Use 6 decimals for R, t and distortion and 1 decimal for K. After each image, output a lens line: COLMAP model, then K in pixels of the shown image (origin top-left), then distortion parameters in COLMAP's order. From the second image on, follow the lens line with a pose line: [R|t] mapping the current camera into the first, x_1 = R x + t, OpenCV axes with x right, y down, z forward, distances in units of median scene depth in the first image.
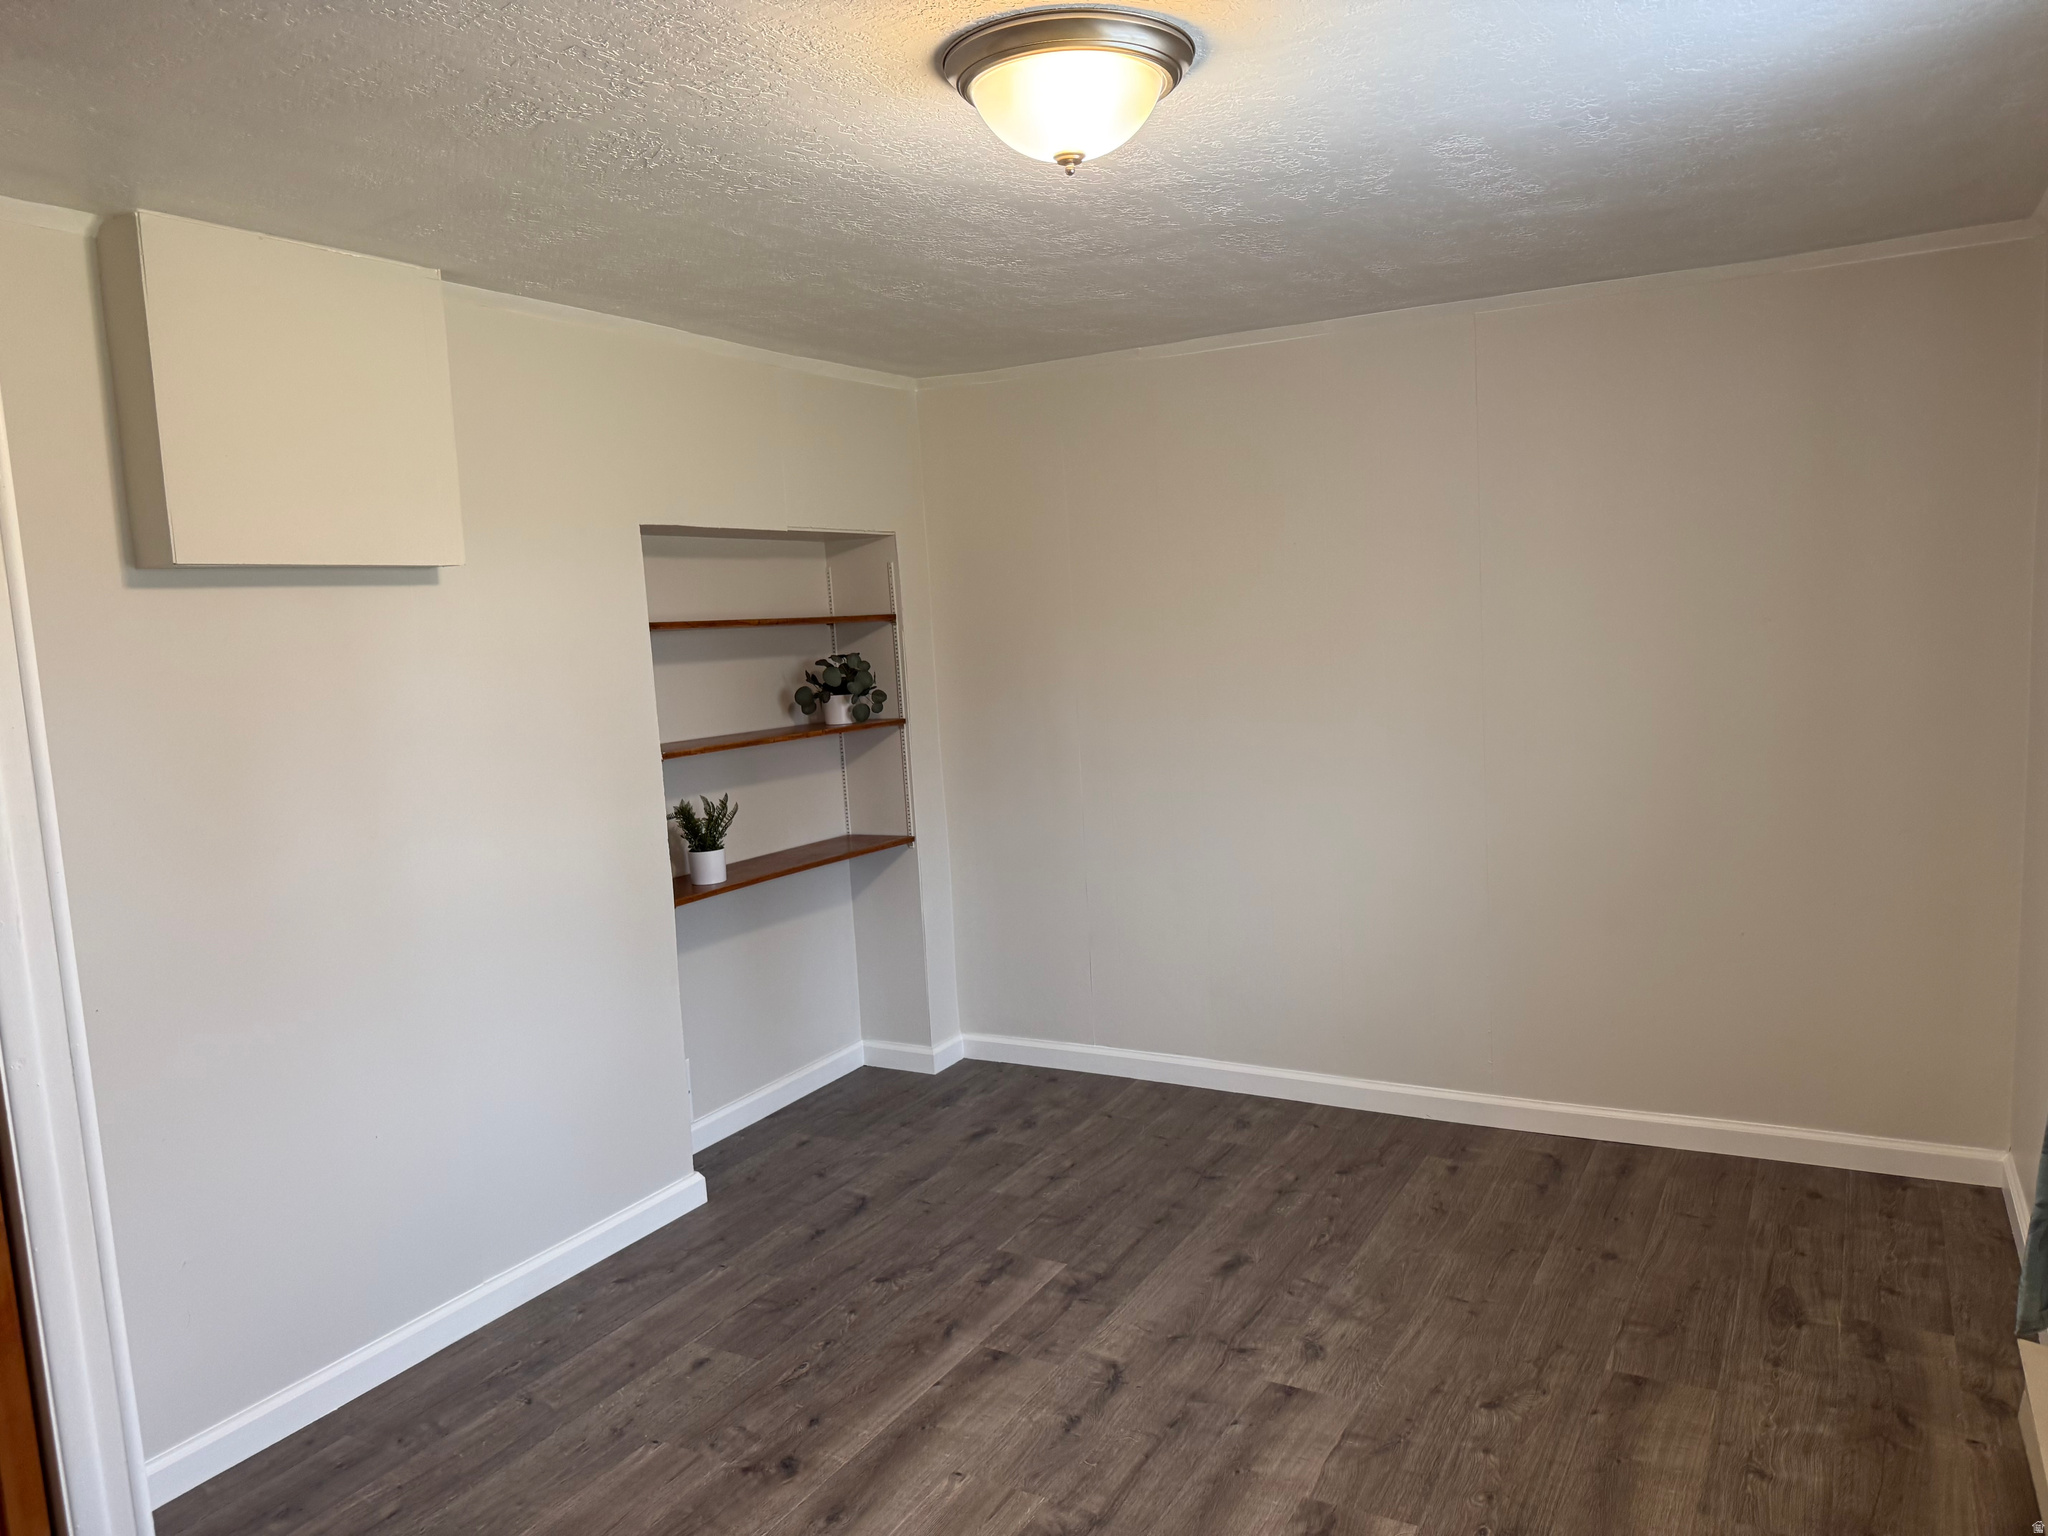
lens RADIAL K [[1444.8, 0, 1025.3], [0, 1444.8, 767.6], [0, 0, 1]] dist [0.048574, -0.052339]
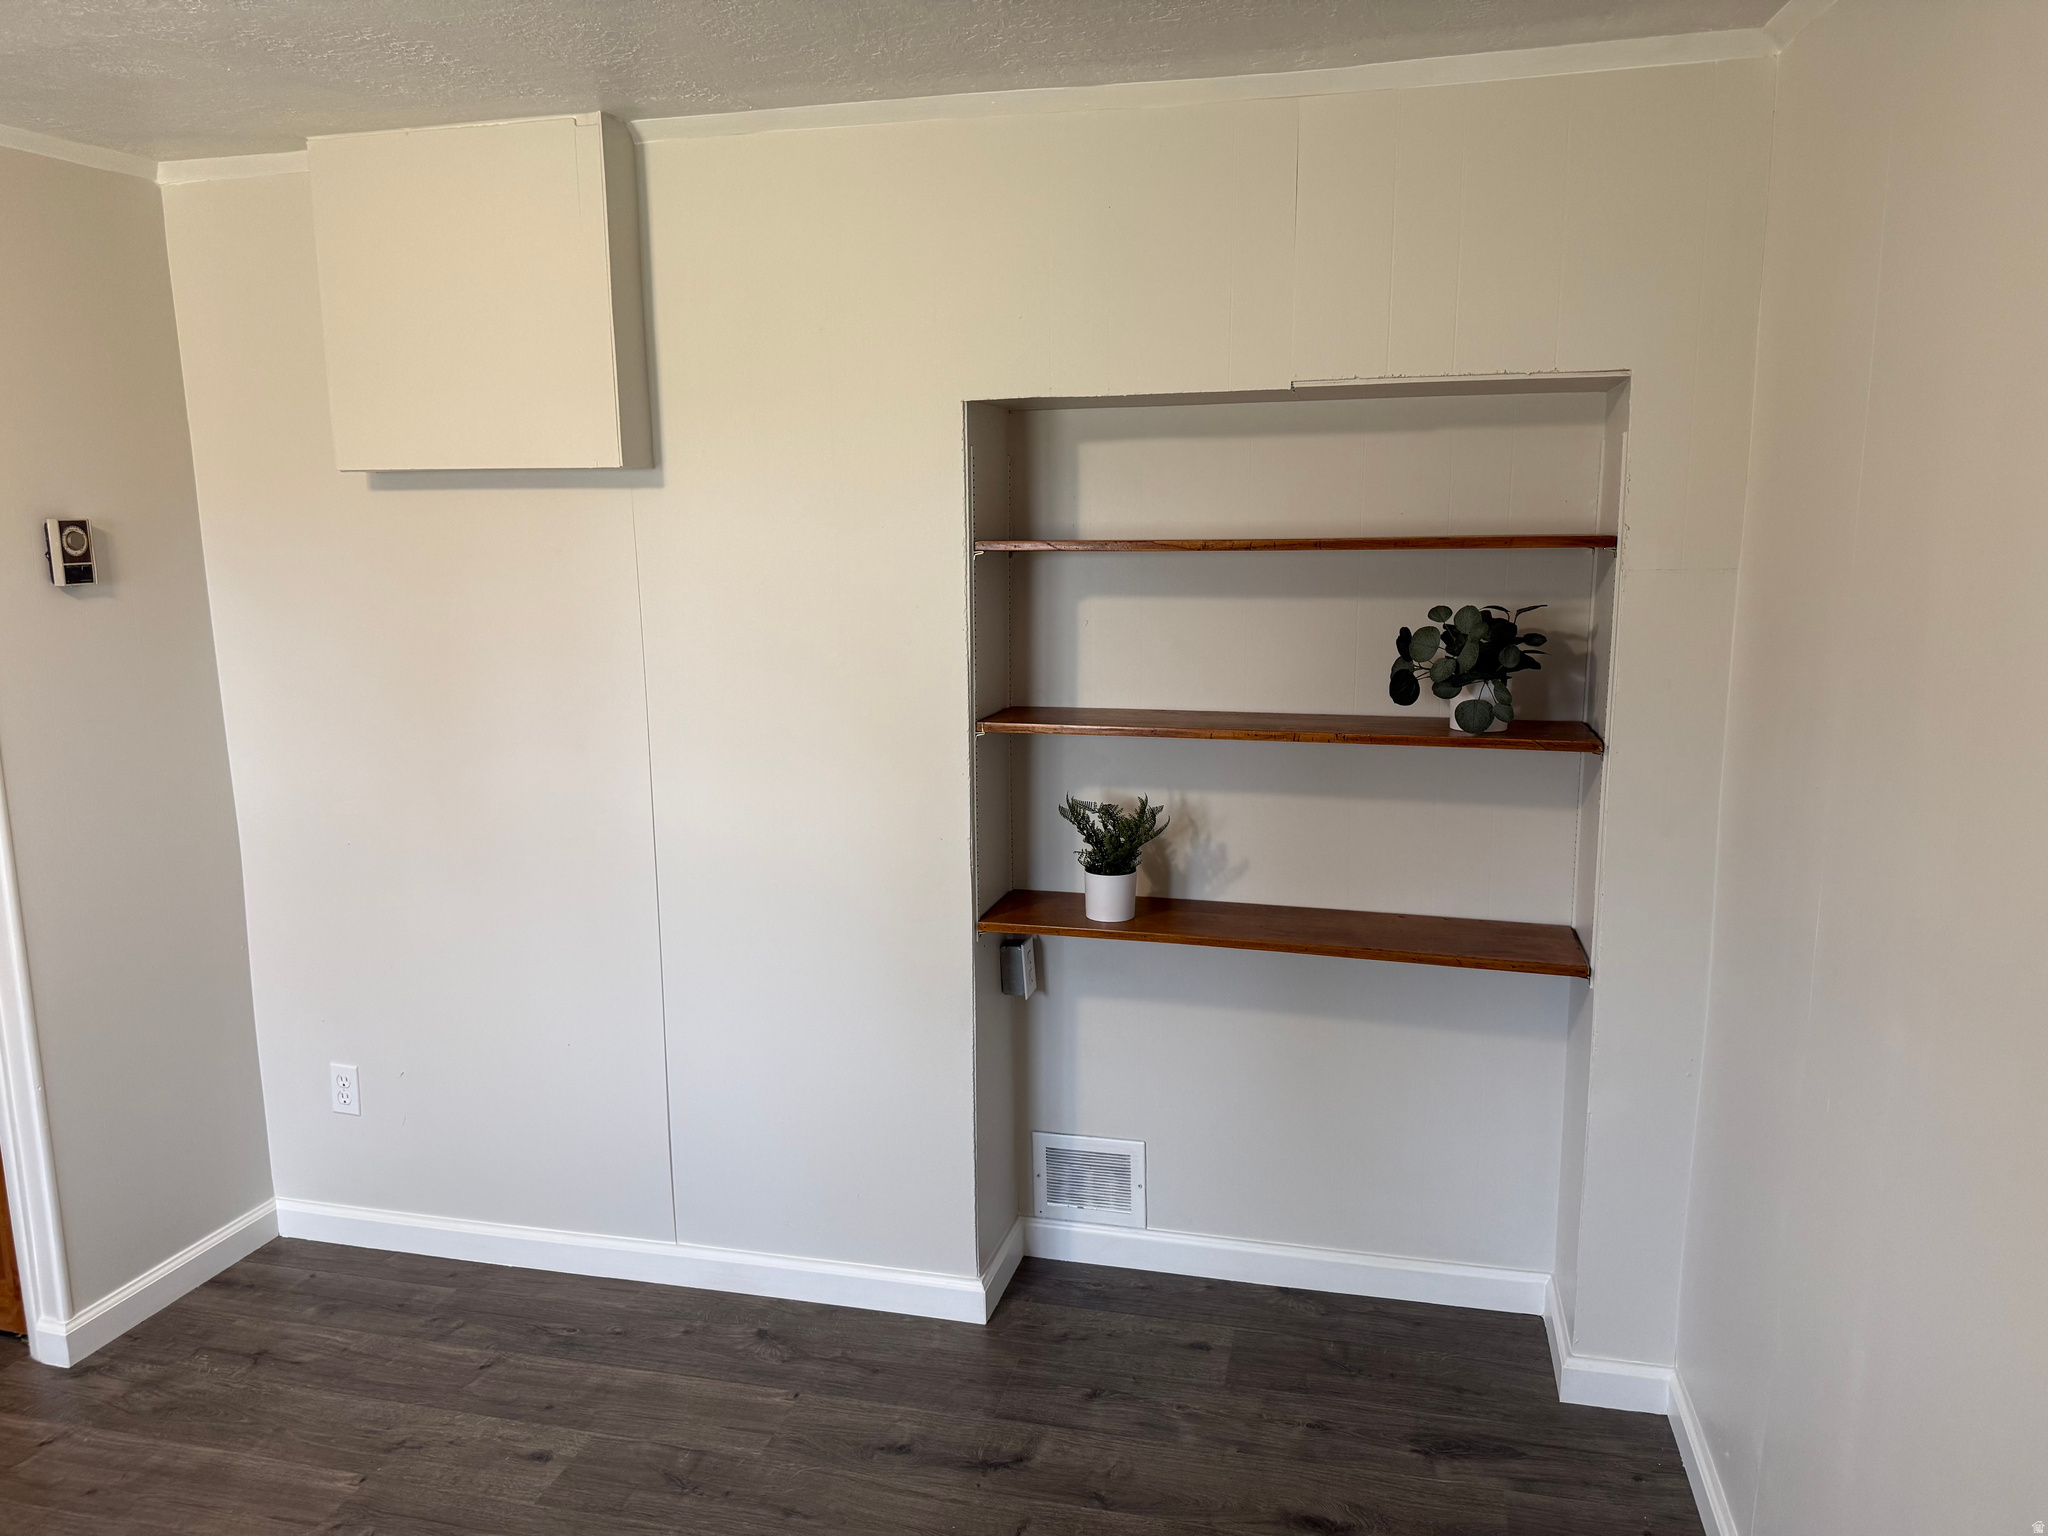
lens RADIAL K [[1444.8, 0, 987.7], [0, 1444.8, 791.1], [0, 0, 1]] dist [0.048574, -0.052339]
pose [[0.258172, 0.229200, -0.938517, 0.490376], [-0.101893, 0.972492, 0.209468, -0.145087], [0.960711, 0.041549, 0.274424, 0.923792]]
